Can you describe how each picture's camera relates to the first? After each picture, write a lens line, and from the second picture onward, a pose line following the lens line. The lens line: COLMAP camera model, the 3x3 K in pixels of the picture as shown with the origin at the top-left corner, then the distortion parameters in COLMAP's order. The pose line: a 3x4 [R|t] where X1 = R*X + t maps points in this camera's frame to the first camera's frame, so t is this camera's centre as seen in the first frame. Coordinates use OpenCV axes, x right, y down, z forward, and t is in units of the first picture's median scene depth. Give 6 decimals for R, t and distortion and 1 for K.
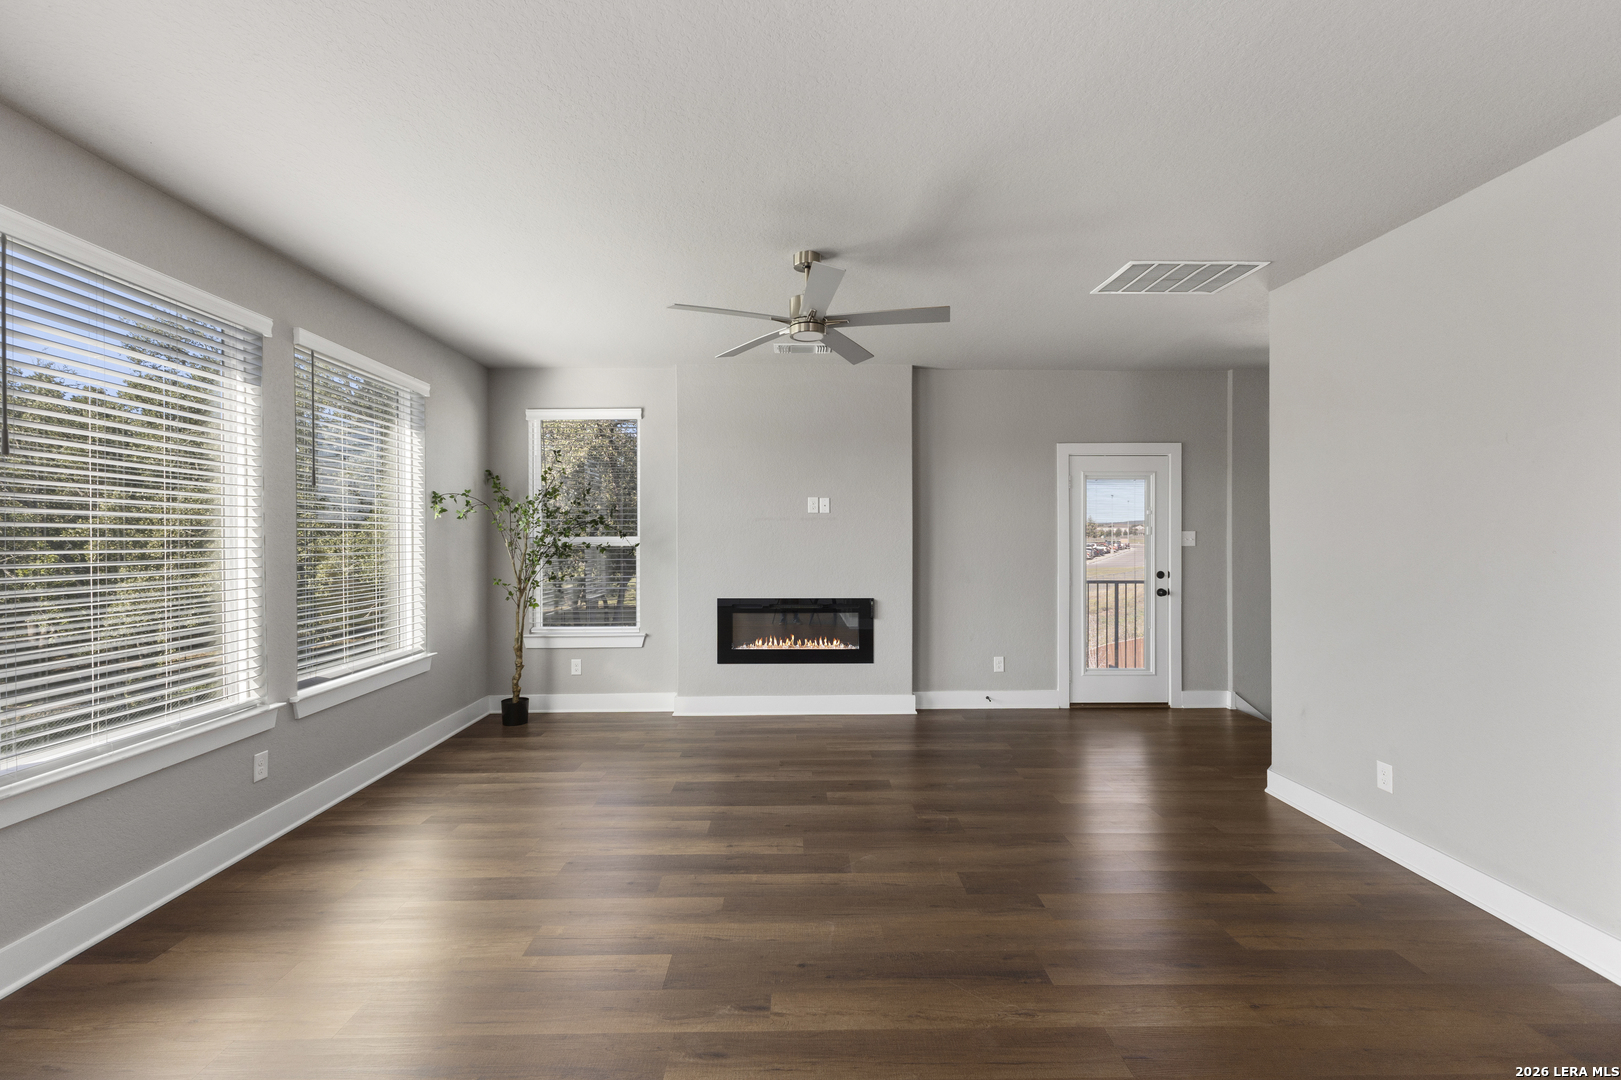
lens RADIAL K [[709.0, 0, 808.7], [0, 709.0, 539.3], [0, 0, 1]] dist [0.001193, 0.000028]
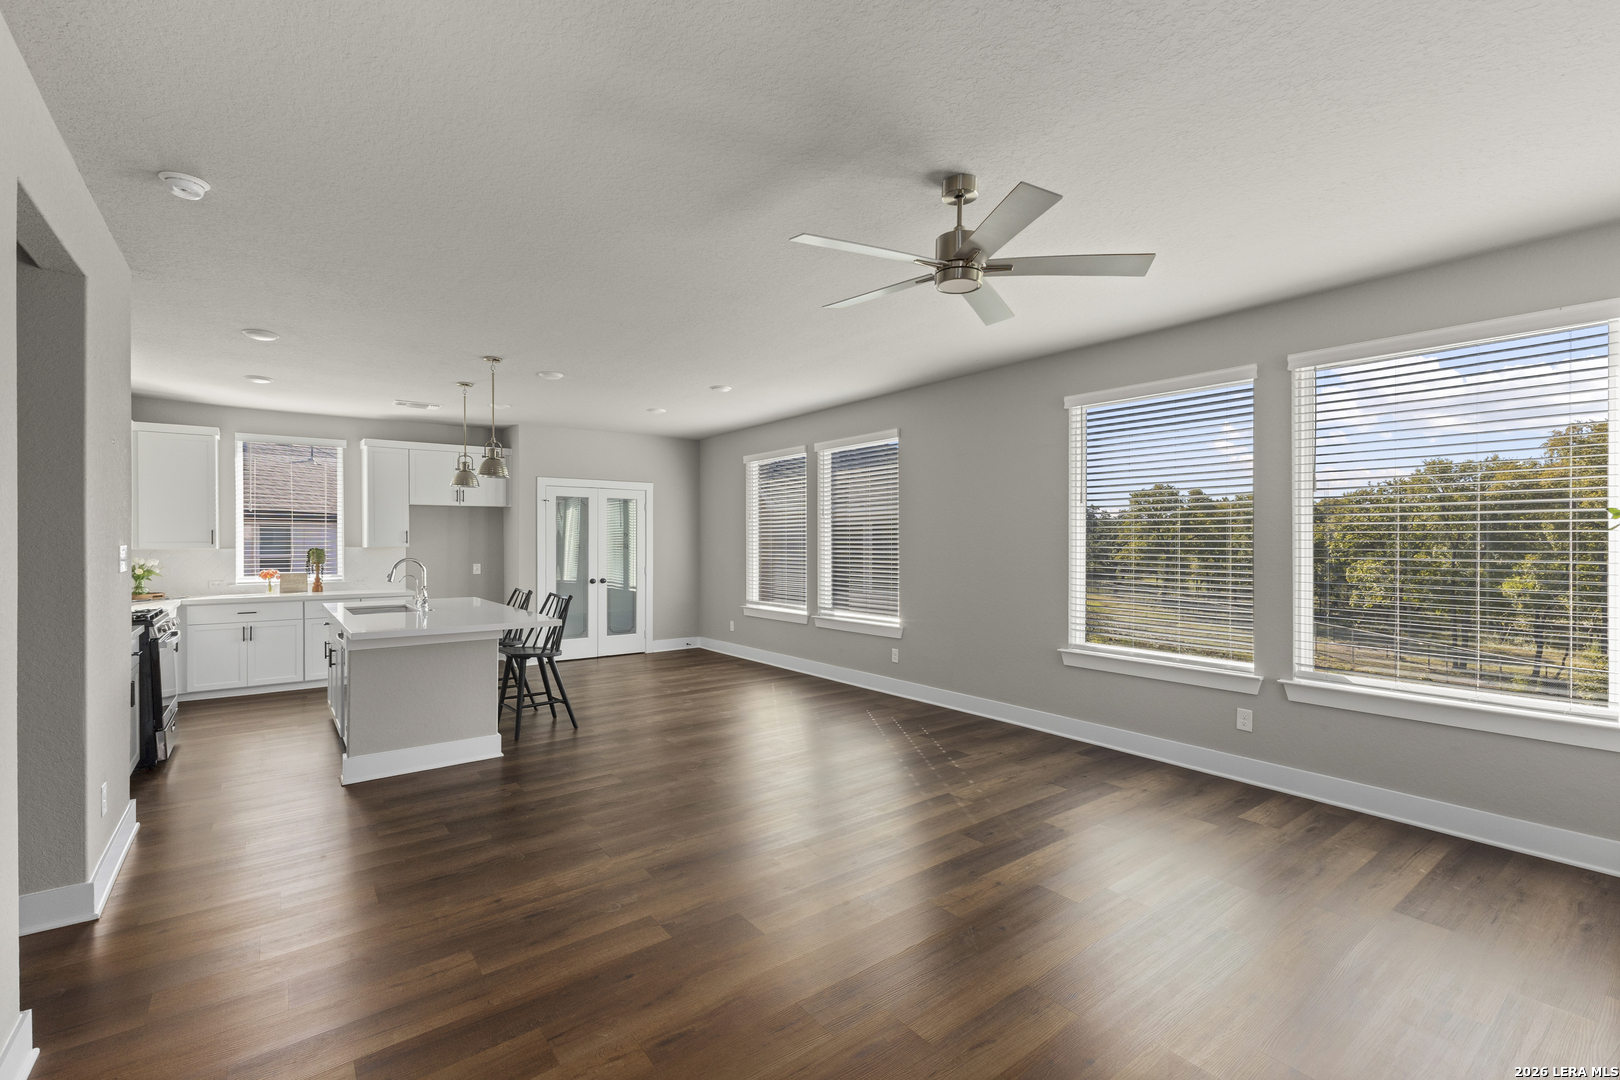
lens RADIAL K [[708.6, 0, 813.2], [0, 708.6, 532.6], [0, 0, 1]] dist [0.001193, 0.000028]
pose [[-0.803730, -0.001075, -0.594993, 0.569465], [-0.002062, 0.999997, 0.000980, -0.016000], [0.594990, 0.002014, -0.803730, 1.455619]]
